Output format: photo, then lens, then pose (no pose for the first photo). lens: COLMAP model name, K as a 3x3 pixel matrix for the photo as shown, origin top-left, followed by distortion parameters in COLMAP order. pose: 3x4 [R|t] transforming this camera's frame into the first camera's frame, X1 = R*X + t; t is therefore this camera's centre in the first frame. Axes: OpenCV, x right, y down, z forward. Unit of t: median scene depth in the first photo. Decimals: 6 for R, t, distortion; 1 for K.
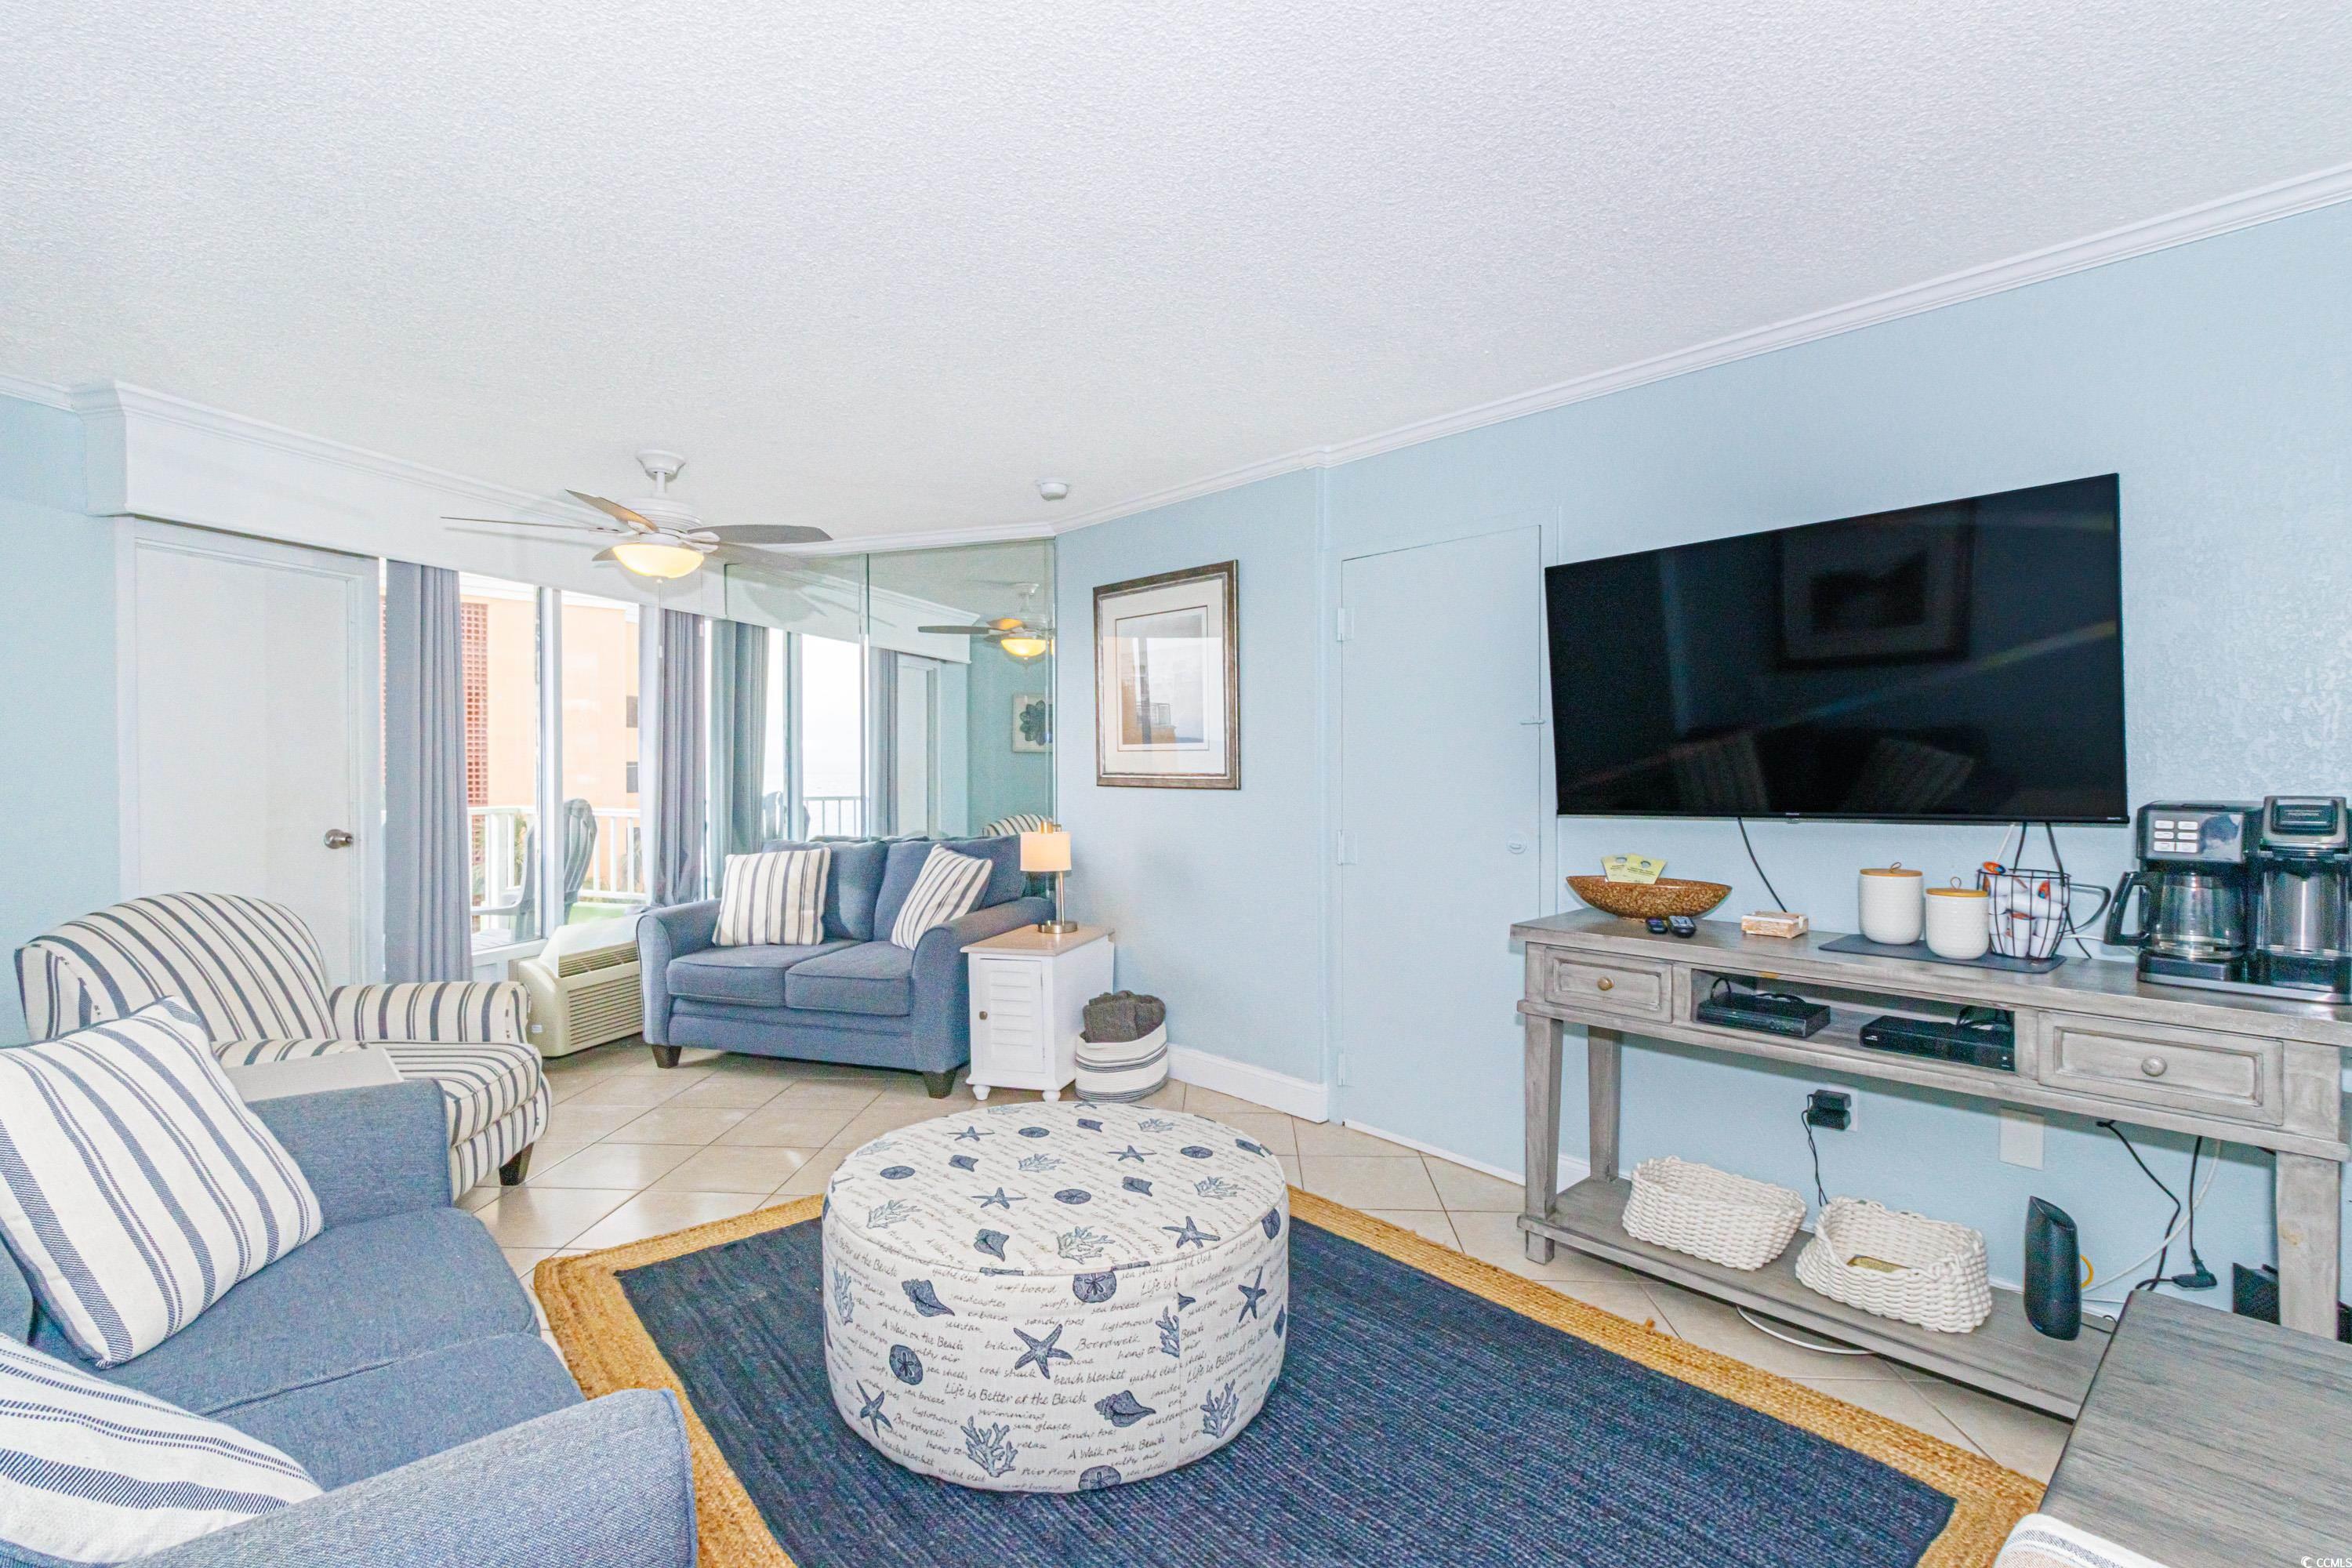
lens RADIAL K [[1086.5, 0, 1167.9], [0, 1086.5, 777.6], [0, 0, 1]] dist [0.001135, 0.002525]
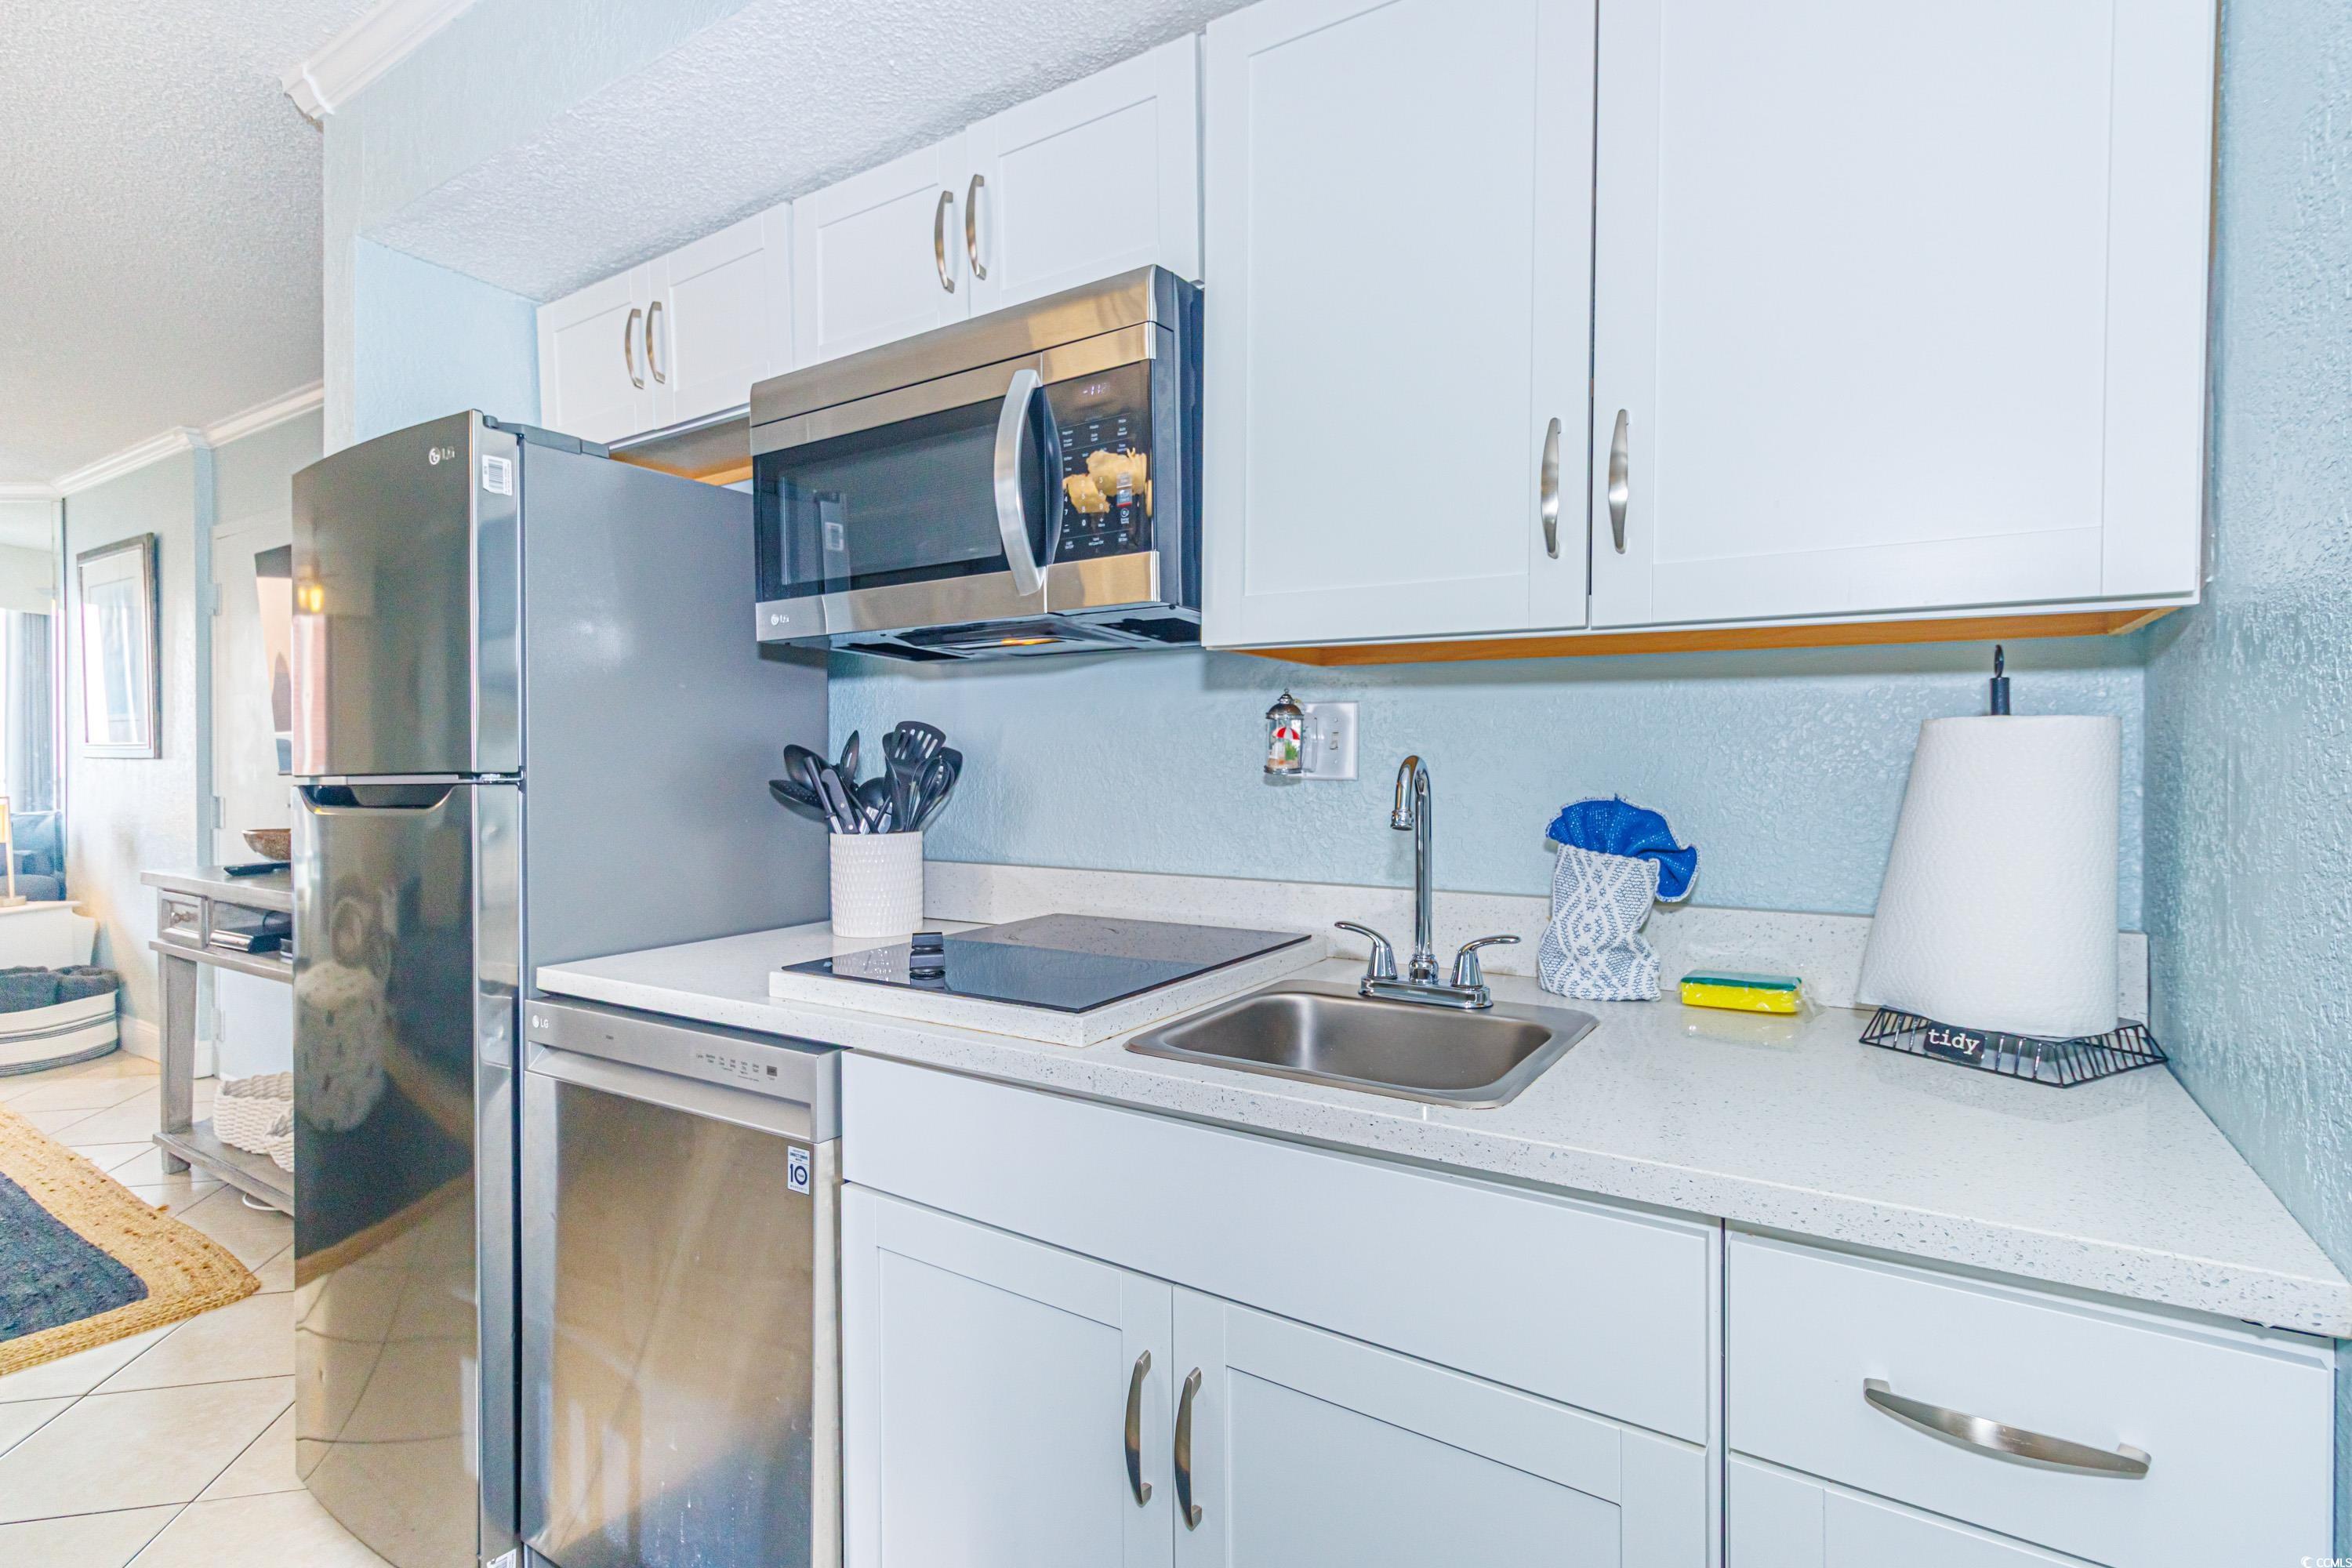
lens RADIAL K [[1086.5, 0, 1175.4], [0, 1086.5, 775.6], [0, 0, 1]] dist [0.001135, 0.002525]
pose [[0.960395, 0.001505, 0.278638, 0.746557], [-0.002812, 0.999987, 0.004292, 0.023383], [-0.278628, -0.004906, 0.960387, -0.257907]]
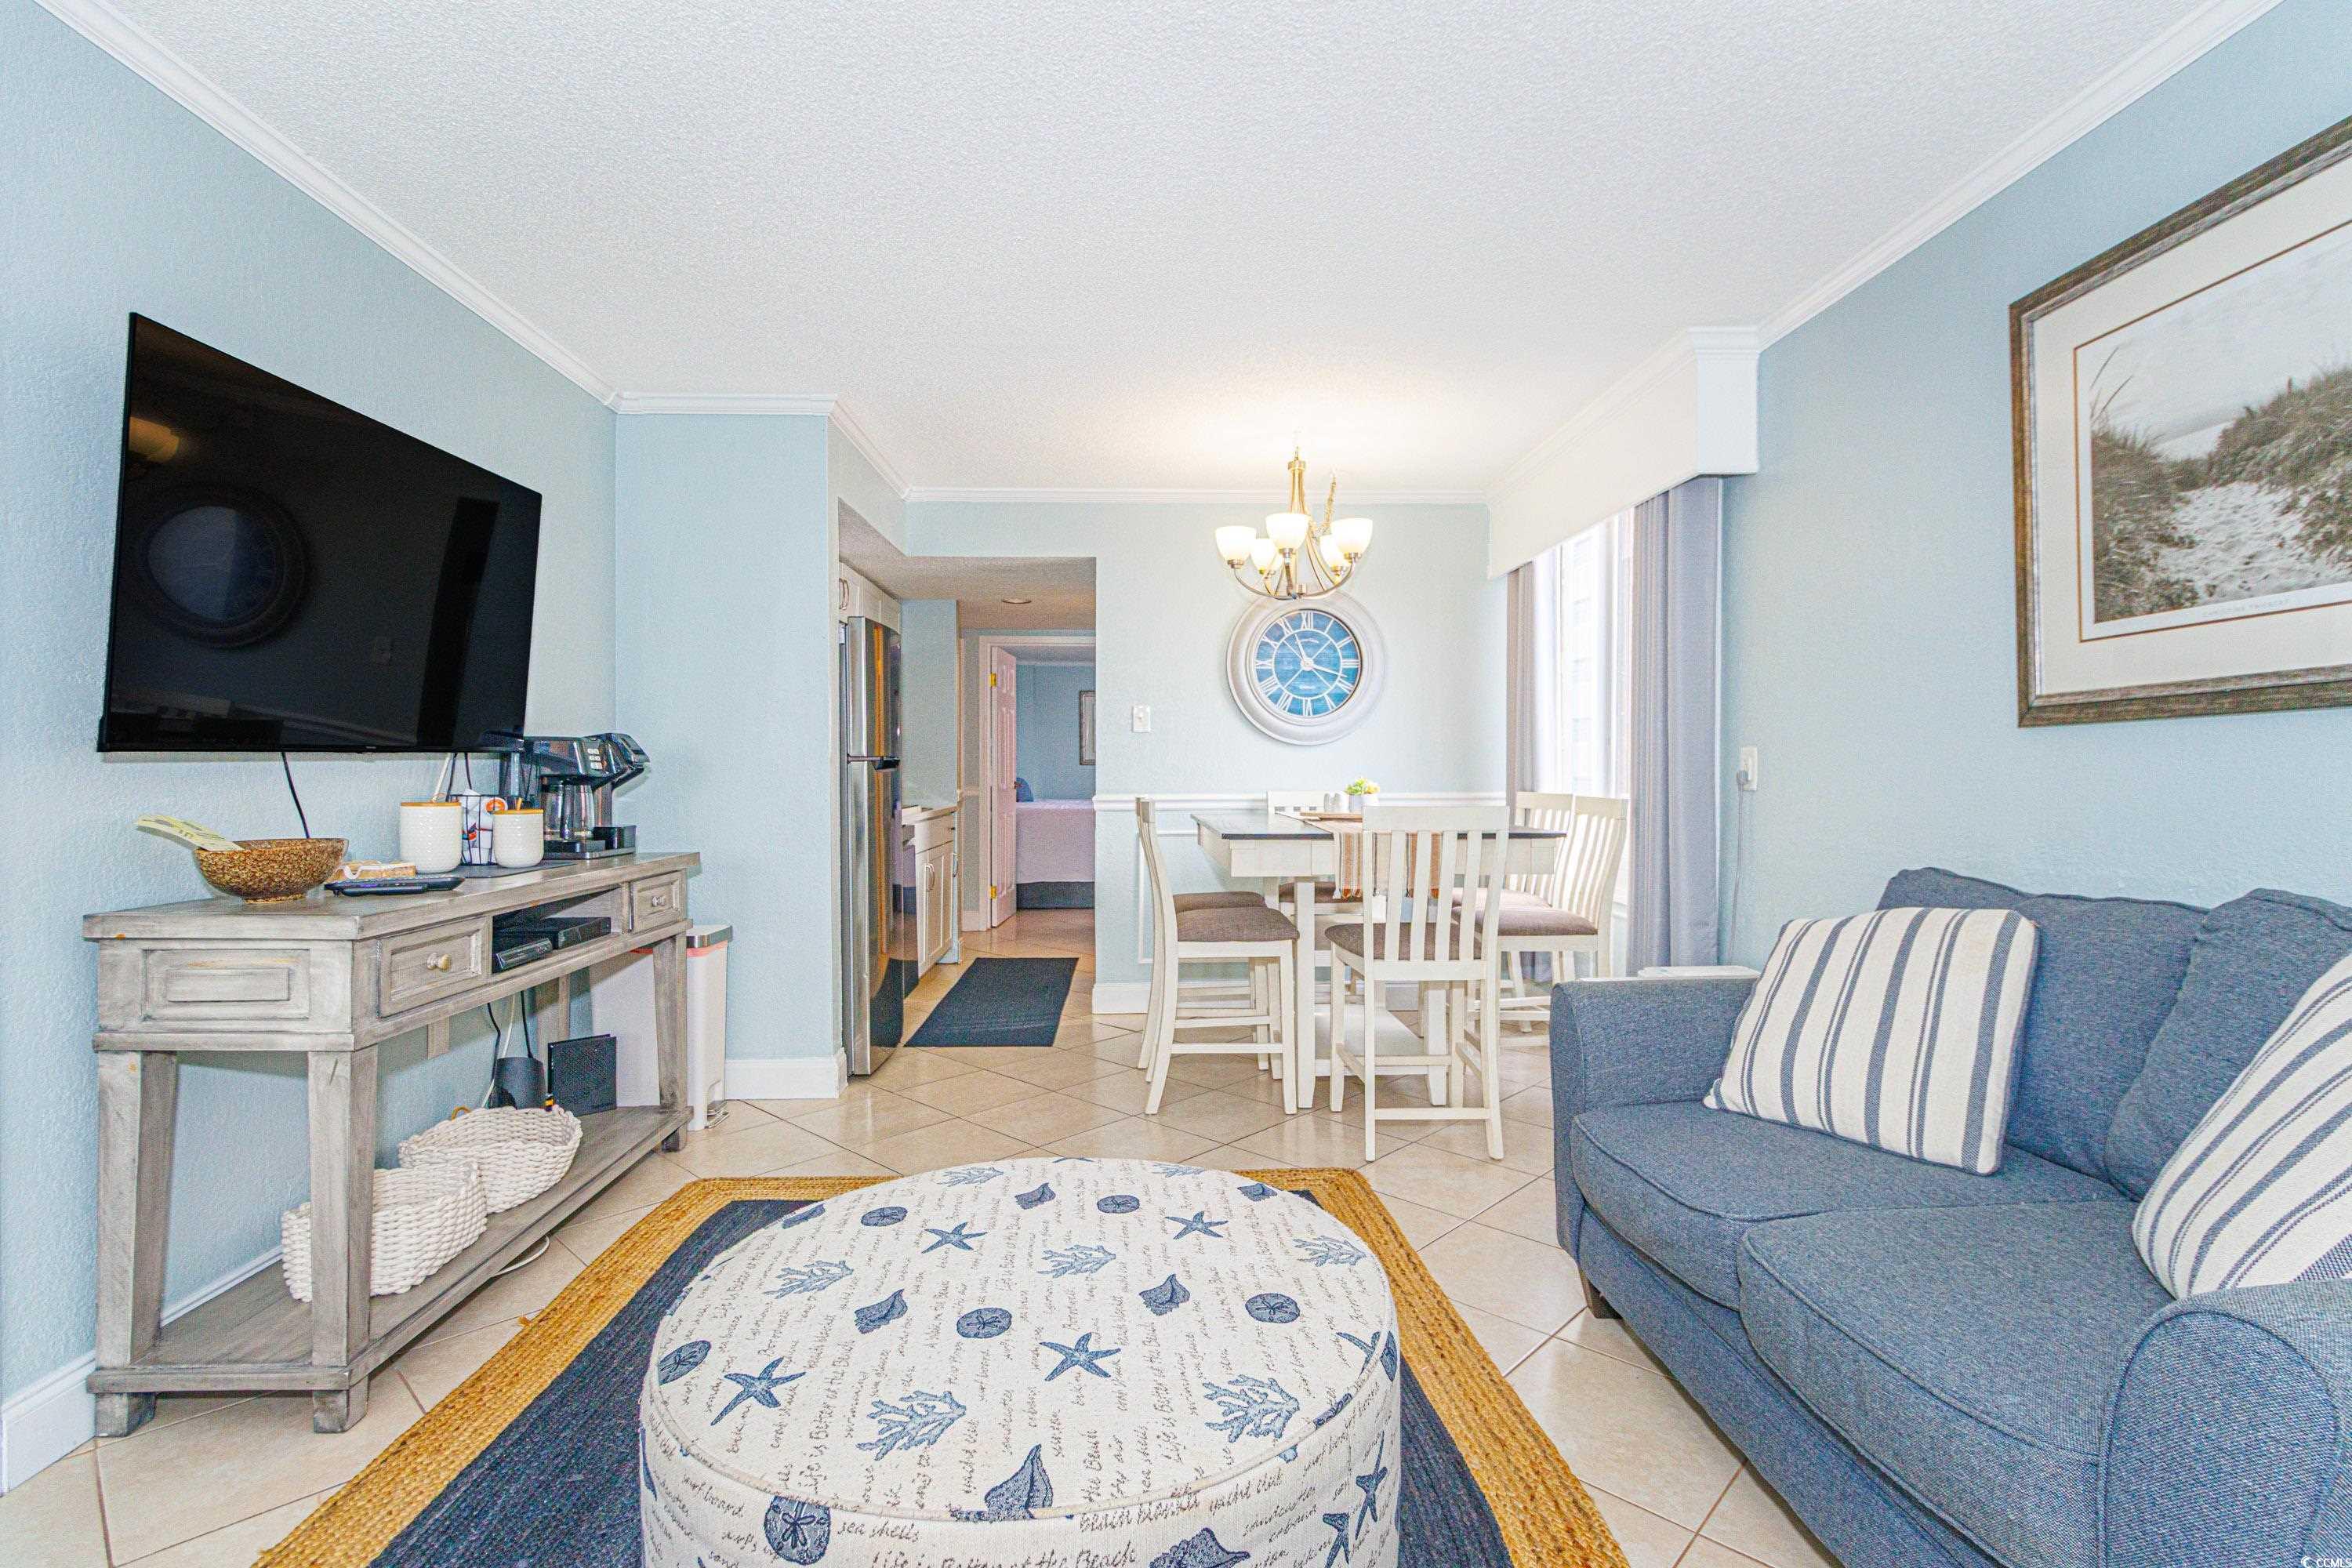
lens RADIAL K [[1086.5, 0, 1181.4], [0, 1086.5, 784.5], [0, 0, 1]] dist [0.001135, 0.002525]
pose [[-0.771271, -0.006480, 0.636474, -0.347147], [0.006556, 0.999814, 0.018124, 0.036137], [-0.636474, 0.018151, -0.771085, 0.875910]]
